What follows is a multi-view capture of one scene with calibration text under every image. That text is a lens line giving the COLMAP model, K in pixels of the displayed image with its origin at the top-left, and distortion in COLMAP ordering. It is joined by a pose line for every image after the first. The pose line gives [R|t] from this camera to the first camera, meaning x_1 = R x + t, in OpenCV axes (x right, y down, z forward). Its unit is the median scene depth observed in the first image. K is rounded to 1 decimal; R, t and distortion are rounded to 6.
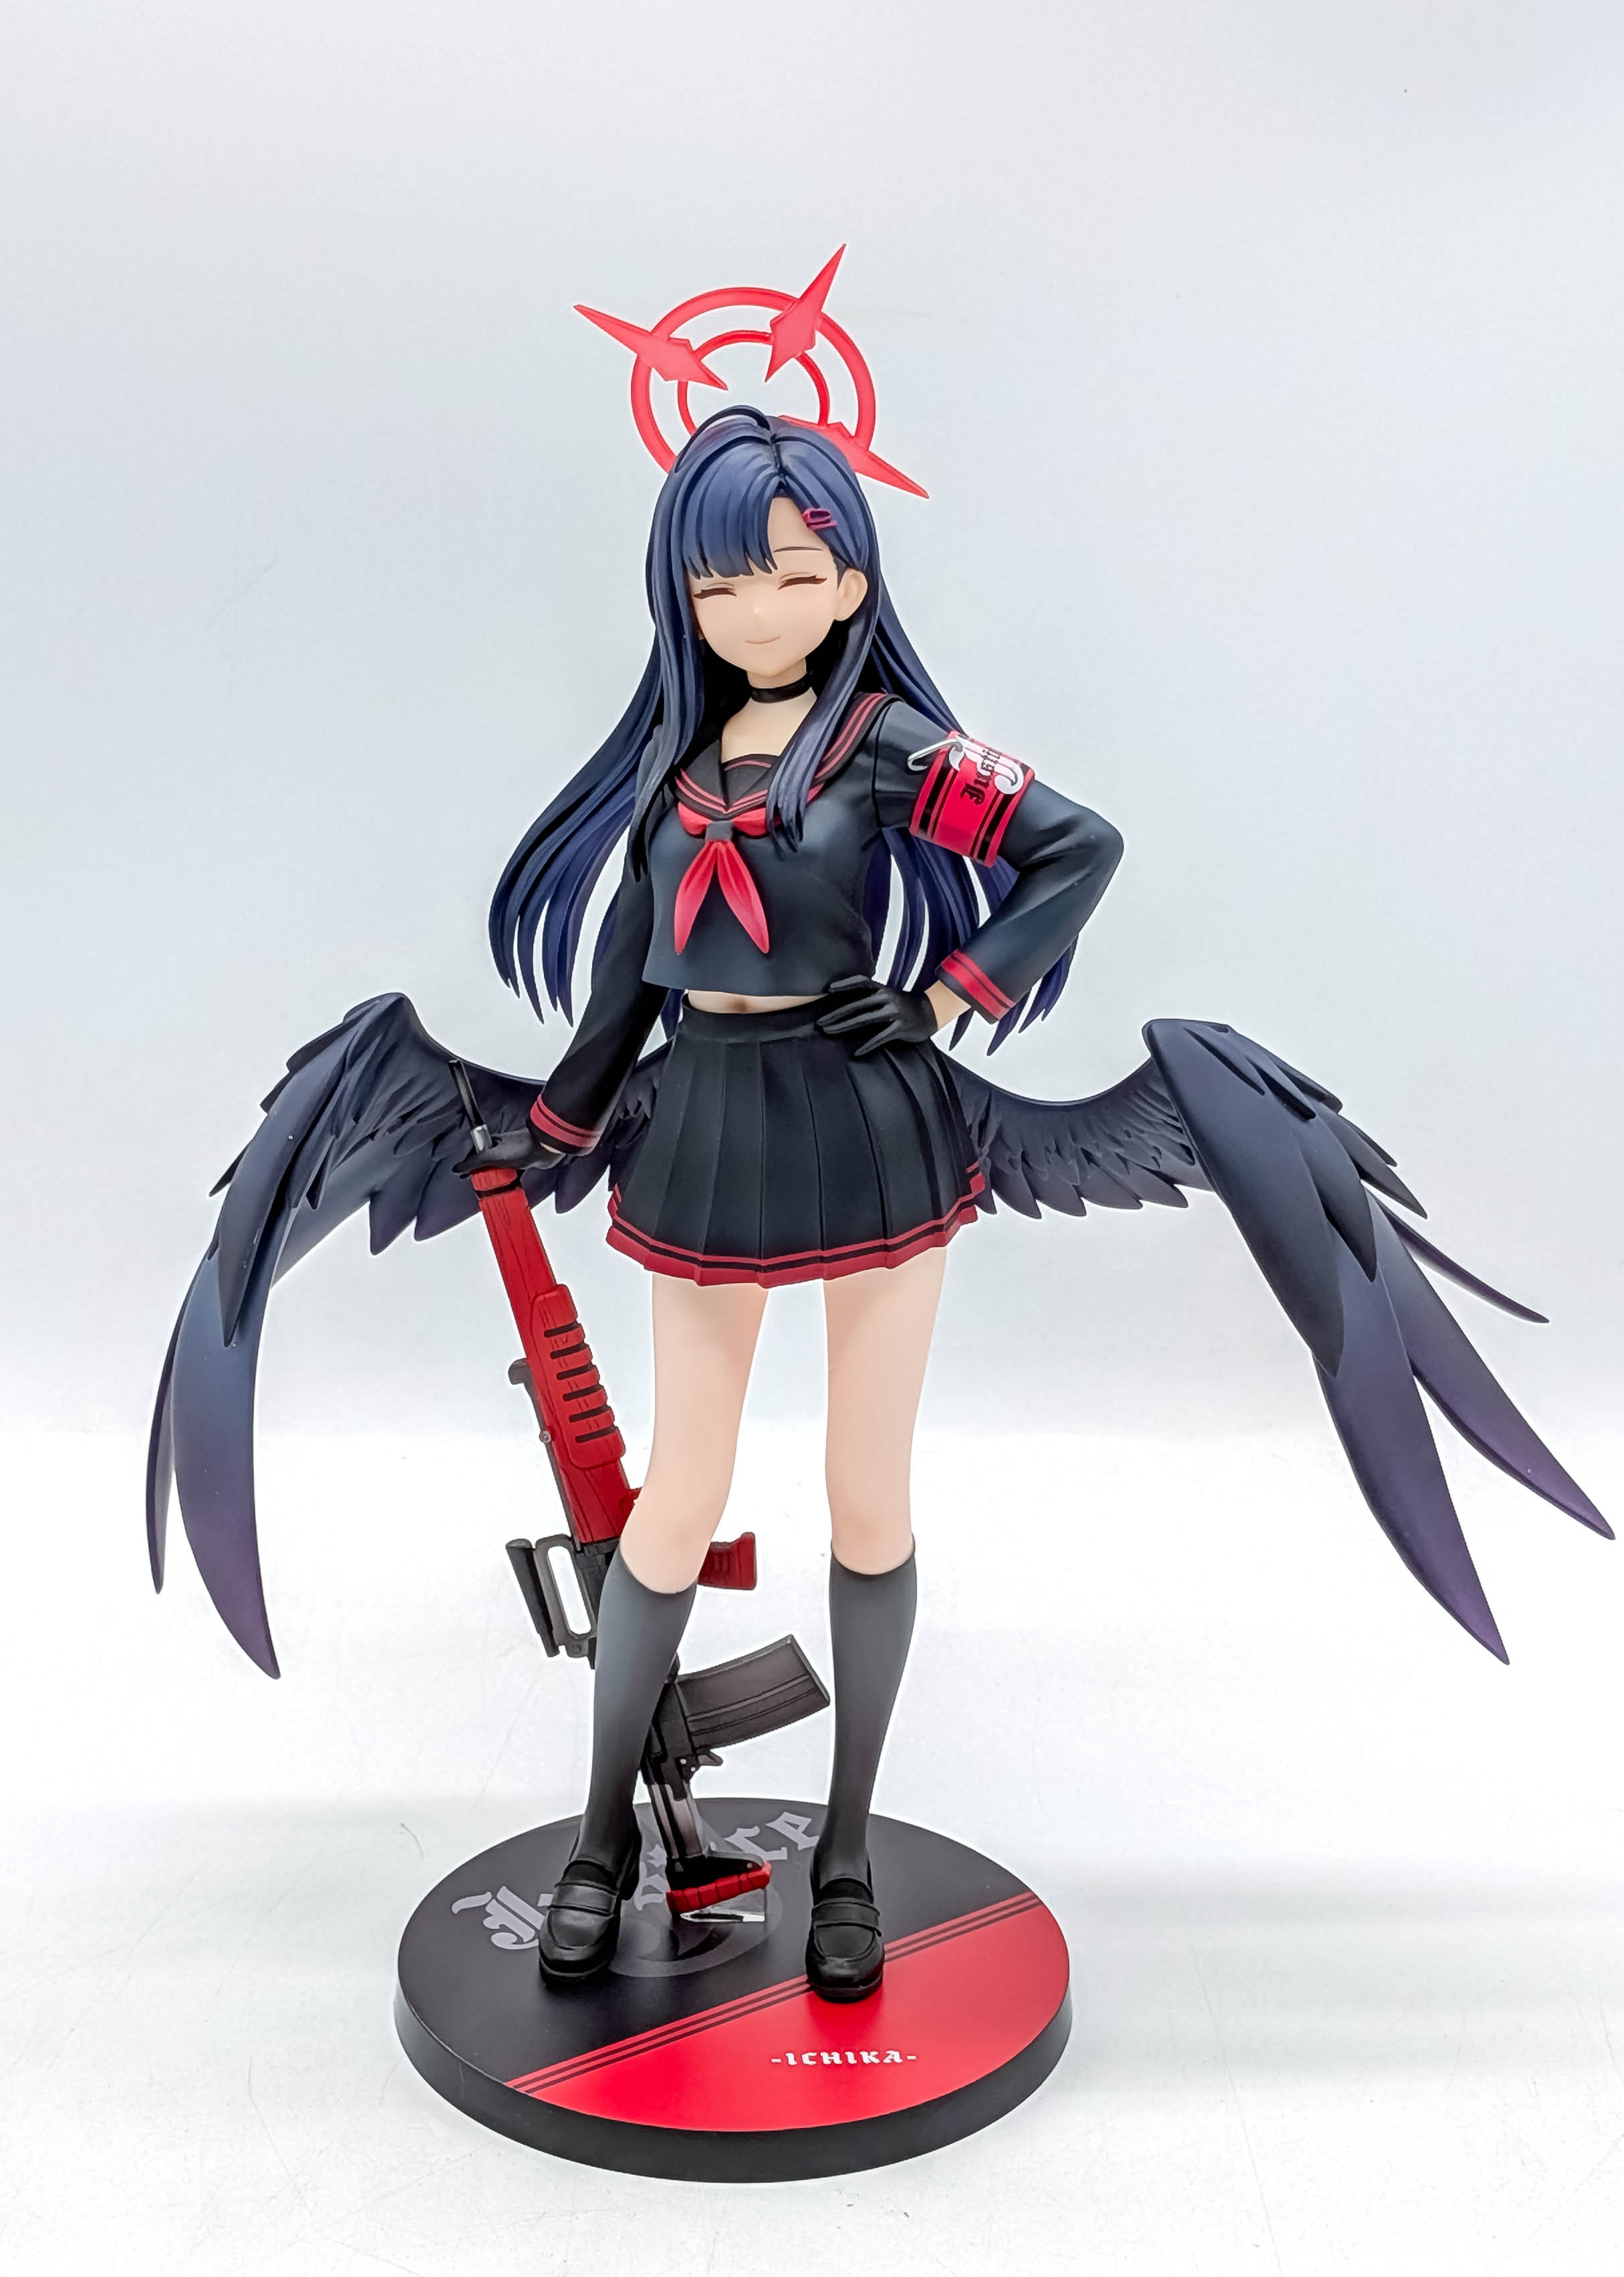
lens RADIAL K [[3963.2, 0, 728.1], [0, 3963.2, 1132.8], [0, 0, 1]] dist [0.093567, 0.000000]
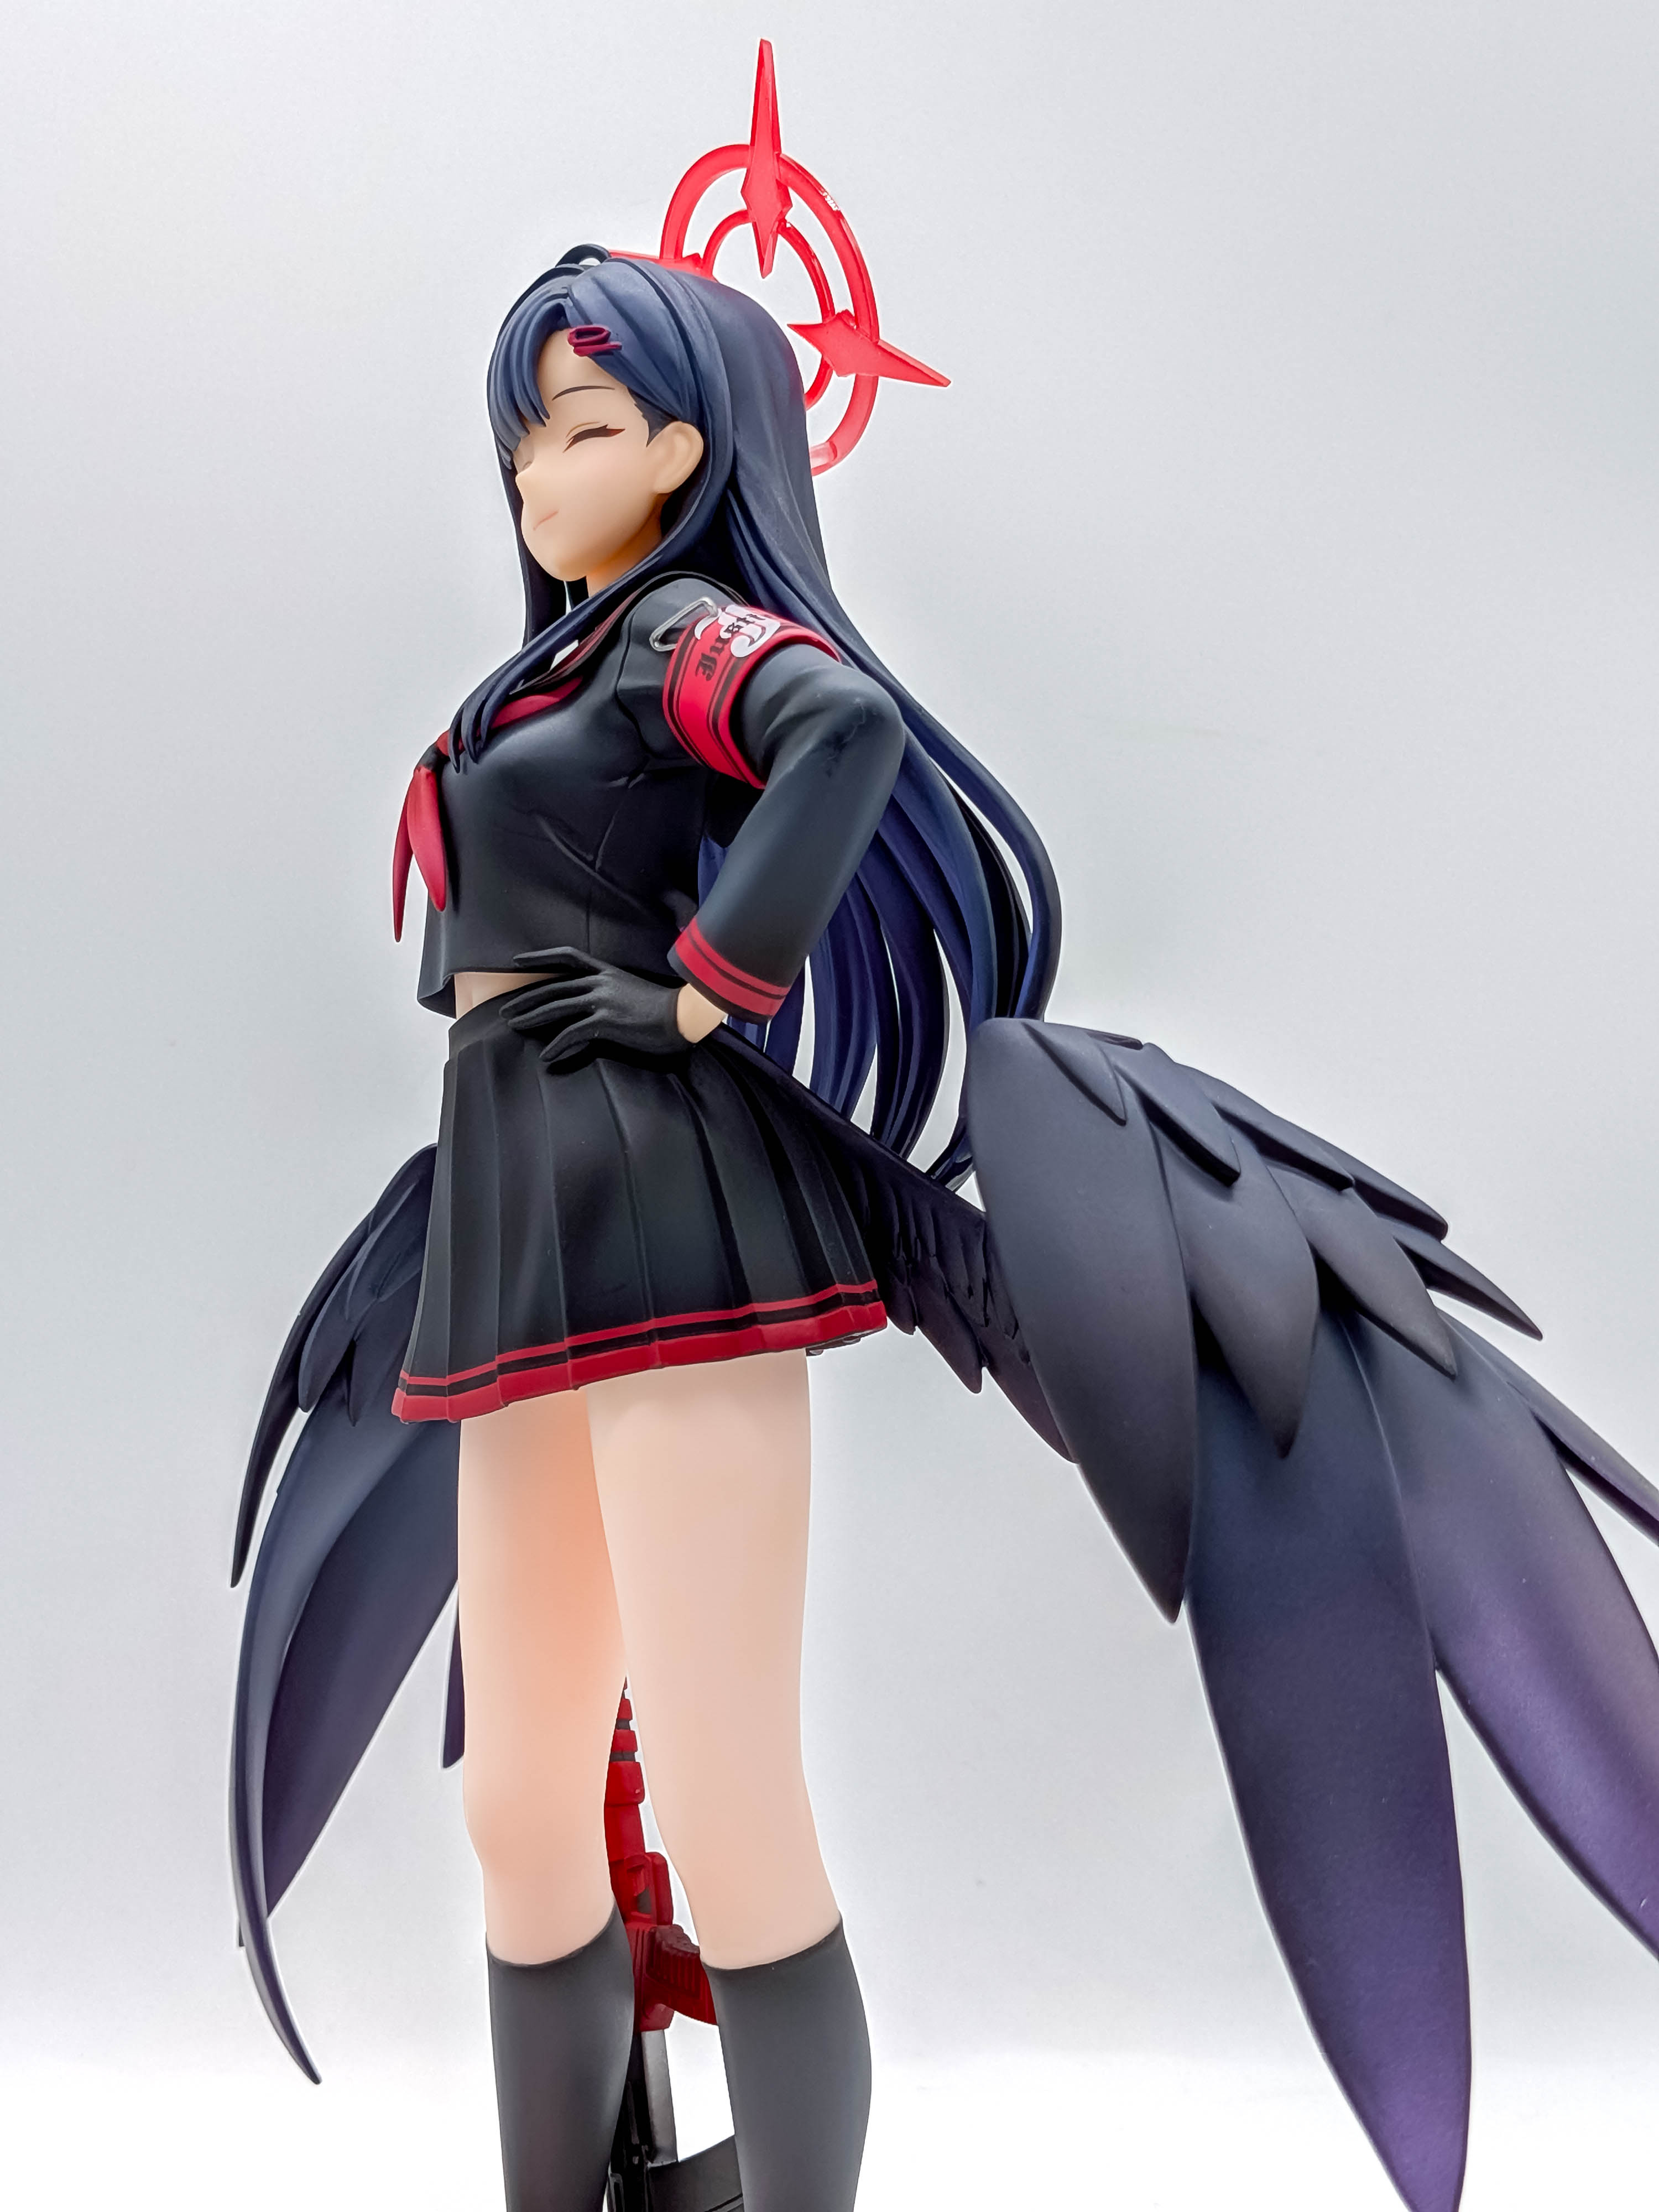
lens RADIAL K [[3287.8, 0, 817.2], [0, 3287.8, 1126.4], [0, 0, 1]] dist [0.082795, 0.000000]
pose [[0.708220, -0.068174, -0.702693, 0.448922], [-0.184804, 0.942719, -0.277719, 0.135736], [0.681375, 0.326547, 0.655054, 0.653441]]
